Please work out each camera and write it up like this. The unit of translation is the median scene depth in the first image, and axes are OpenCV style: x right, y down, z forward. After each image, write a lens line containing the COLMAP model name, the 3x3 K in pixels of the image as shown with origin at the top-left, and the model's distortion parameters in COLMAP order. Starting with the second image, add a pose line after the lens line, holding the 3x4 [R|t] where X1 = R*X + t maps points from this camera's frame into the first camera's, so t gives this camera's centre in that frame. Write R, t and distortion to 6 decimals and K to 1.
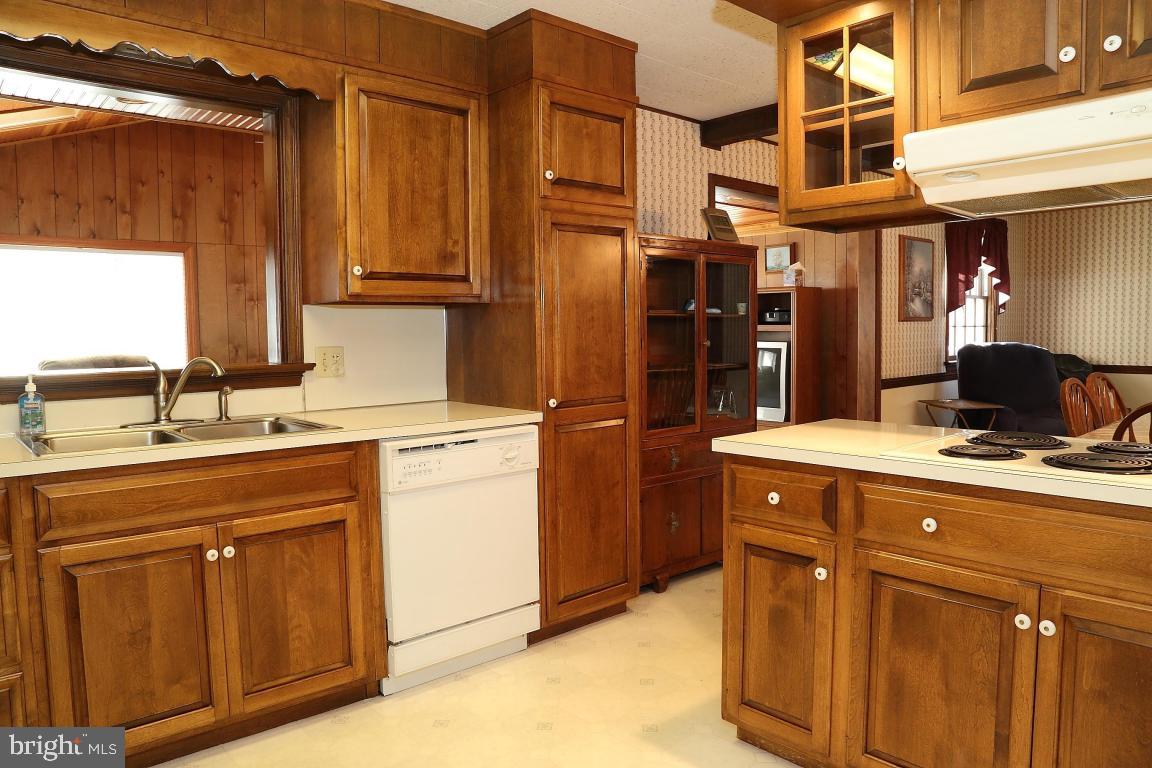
lens RADIAL K [[794.1, 0, 581.9], [0, 794.1, 382.3], [0, 0, 1]] dist [-0.077471, 0.023640]
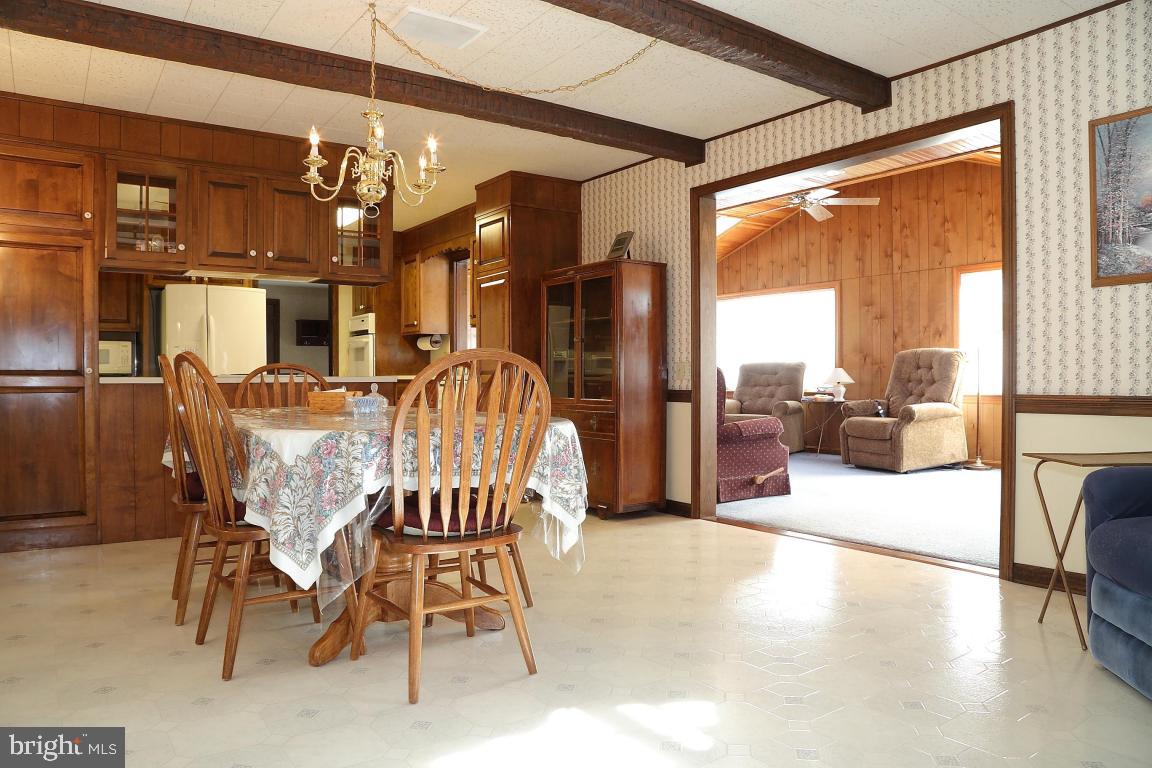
lens RADIAL K [[794.1, 0, 573.3], [0, 794.1, 380.1], [0, 0, 1]] dist [-0.077471, 0.023640]
pose [[-0.128491, 0.017285, -0.991560, 0.948544], [-0.059630, 0.997904, 0.025123, -0.009269], [0.989916, 0.062355, -0.127191, 0.727483]]
